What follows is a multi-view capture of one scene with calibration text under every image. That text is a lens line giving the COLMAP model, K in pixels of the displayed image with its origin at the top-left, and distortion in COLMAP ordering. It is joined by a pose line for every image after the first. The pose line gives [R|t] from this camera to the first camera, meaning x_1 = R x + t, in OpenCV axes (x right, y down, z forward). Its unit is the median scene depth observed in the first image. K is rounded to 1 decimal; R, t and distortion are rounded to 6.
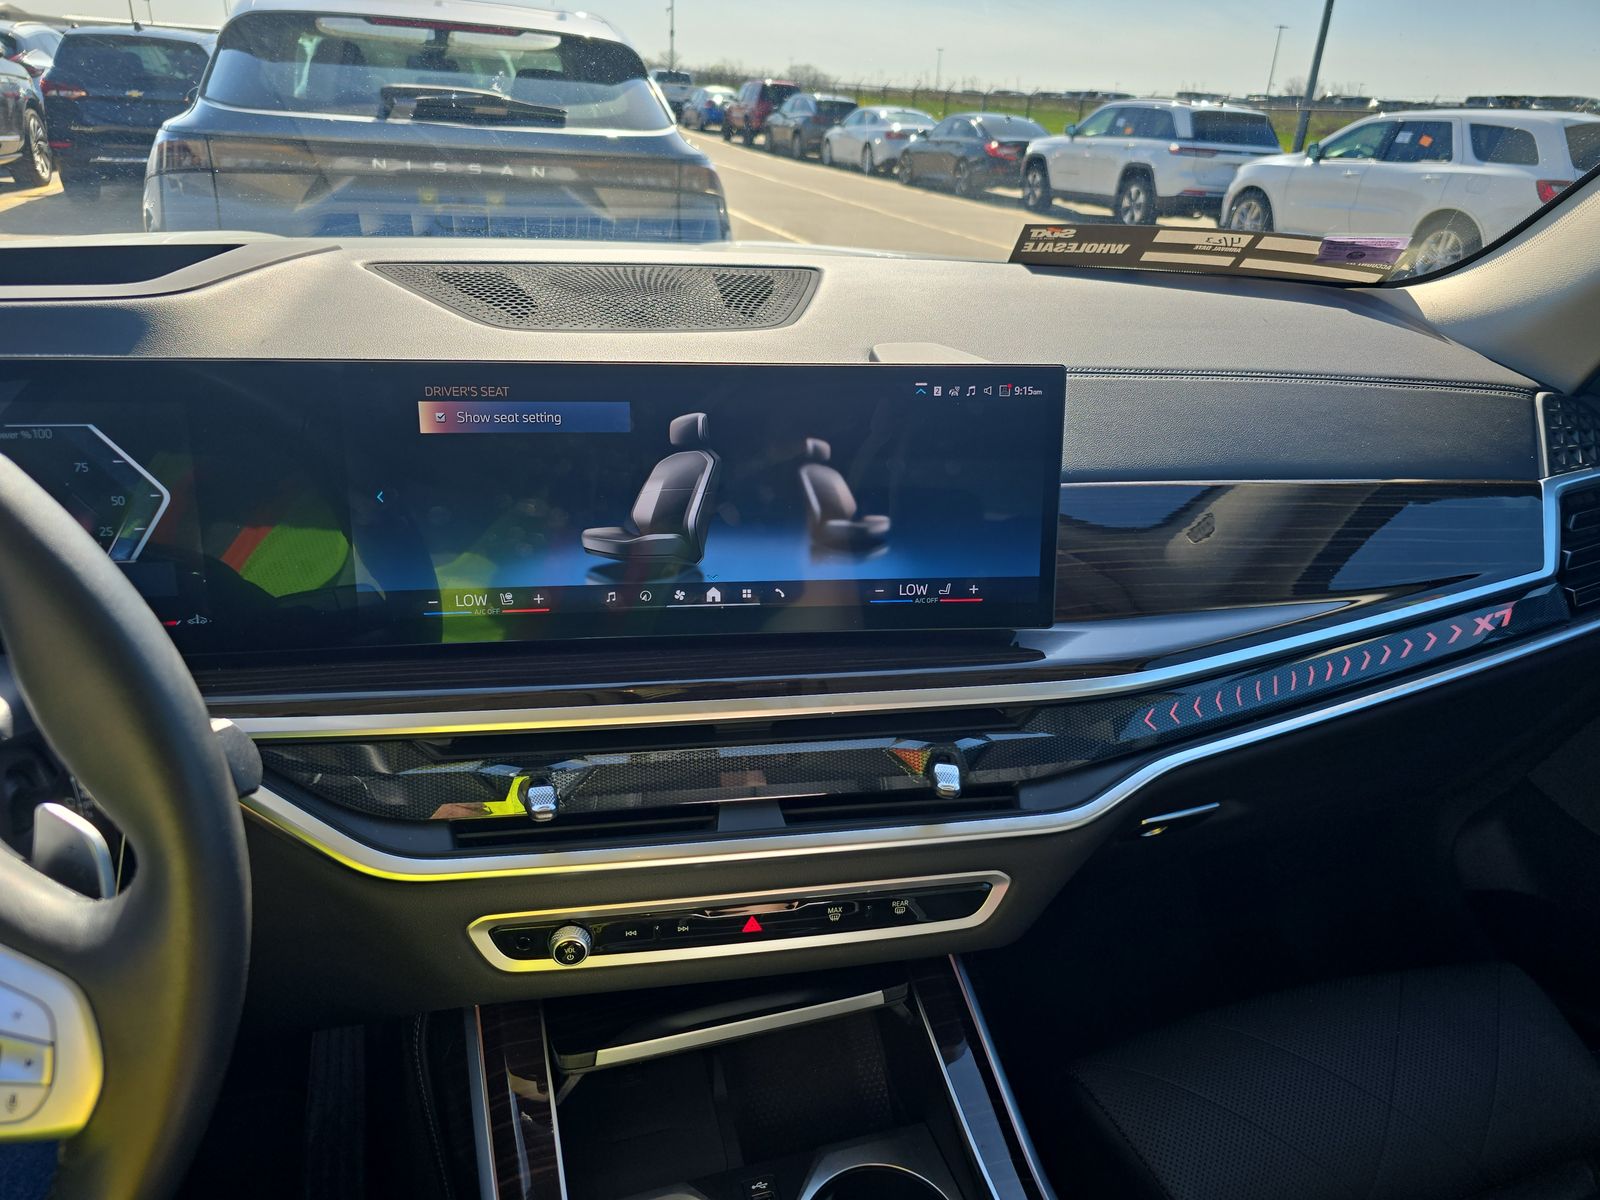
lens RADIAL K [[1090.2, 0, 803.5], [0, 1090.2, 605.9], [0, 0, 1]] dist [0.042305, -0.042585]
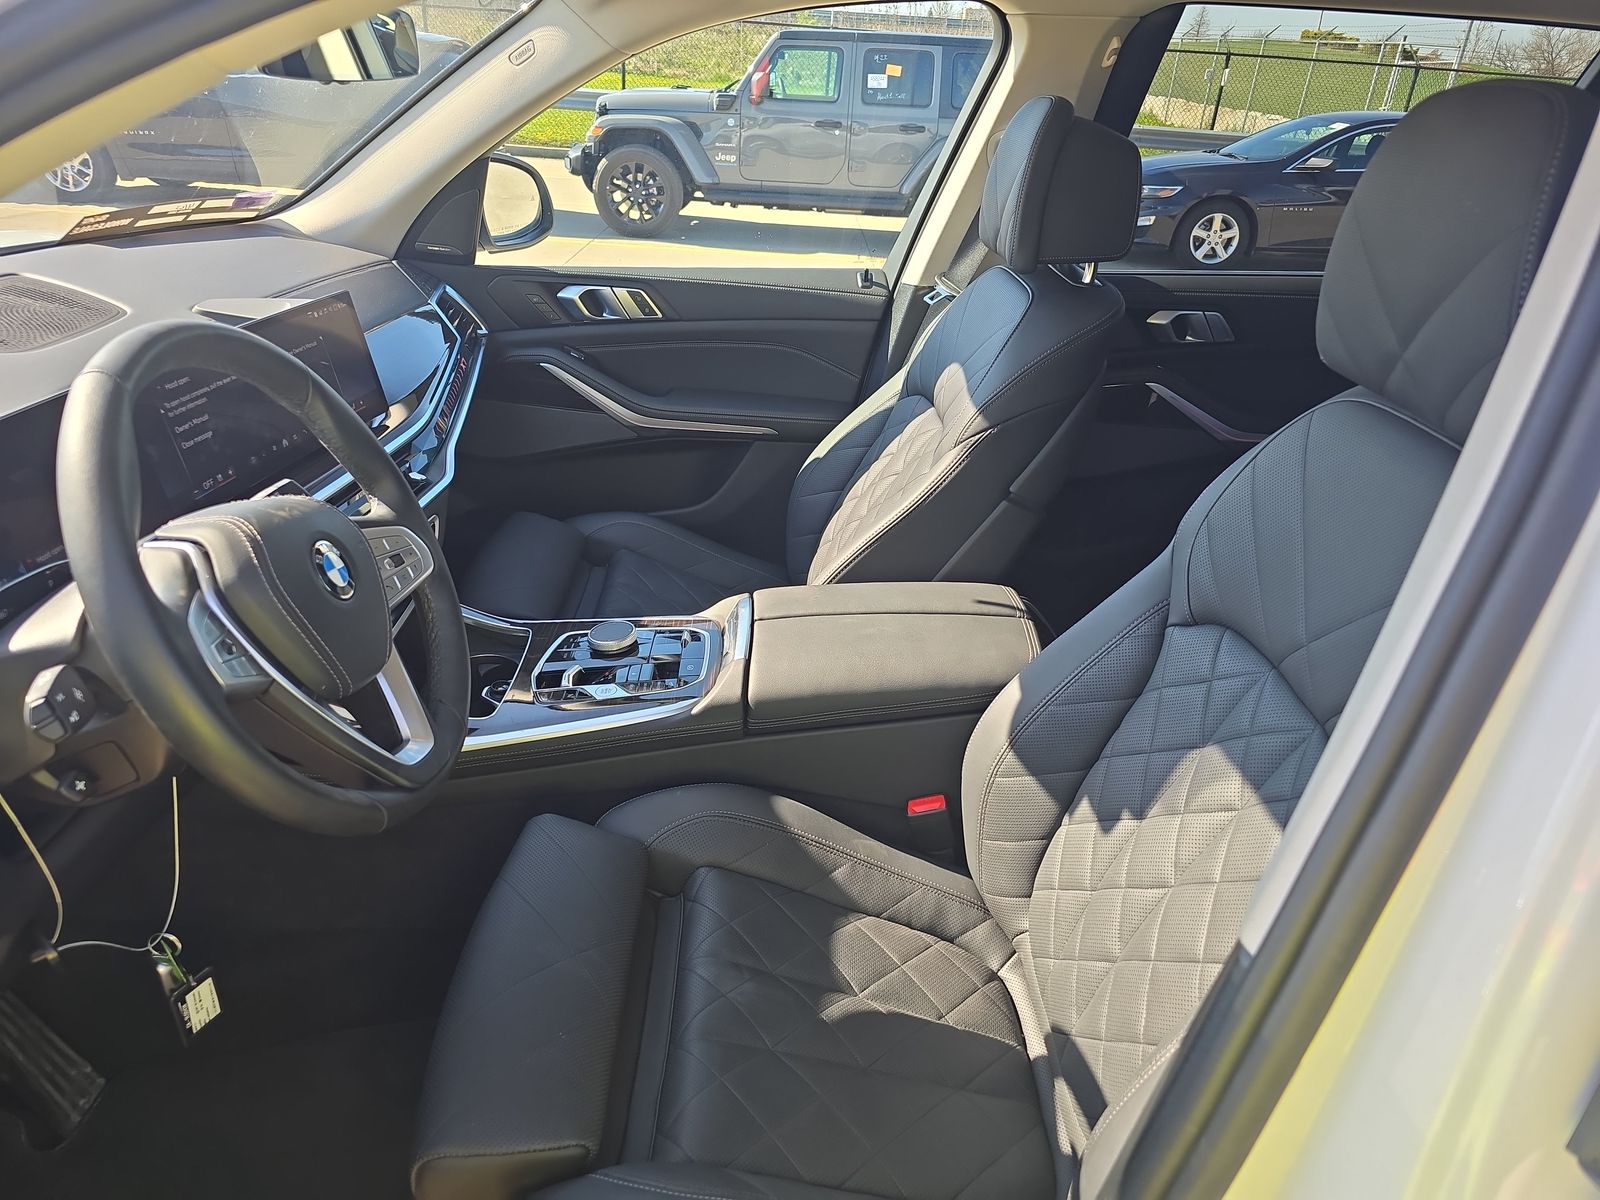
lens RADIAL K [[1090.2, 0, 803.5], [0, 1090.2, 605.9], [0, 0, 1]] dist [0.042305, -0.042585]
pose [[0.300867, -0.460454, 0.835141, -0.943718], [0.355040, 0.866848, 0.350030, -0.067692], [-0.885113, 0.191196, 0.424286, -0.366218]]
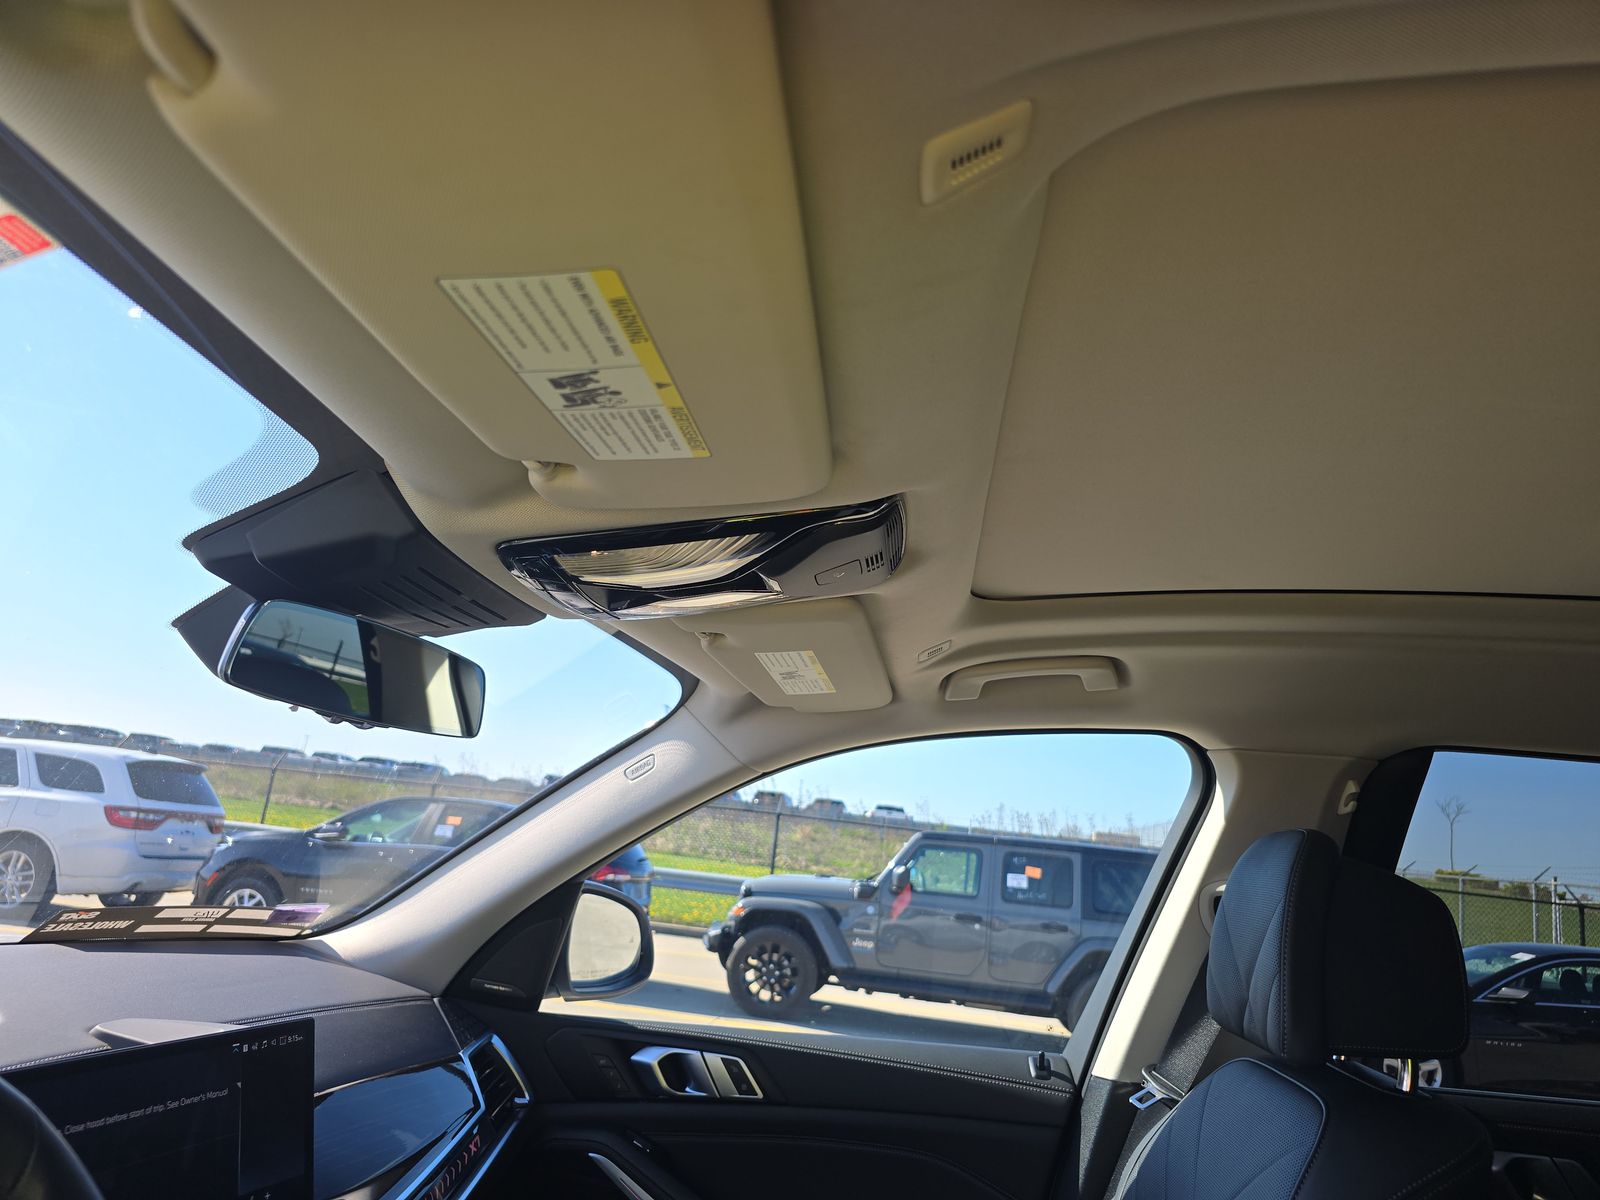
lens RADIAL K [[1090.2, 0, 803.5], [0, 1090.2, 605.9], [0, 0, 1]] dist [0.042305, -0.042585]
pose [[0.415815, 0.189150, 0.889562, -0.562696], [0.296779, 0.896365, -0.329322, -0.013184], [-0.859663, 0.400940, 0.316586, -0.188242]]
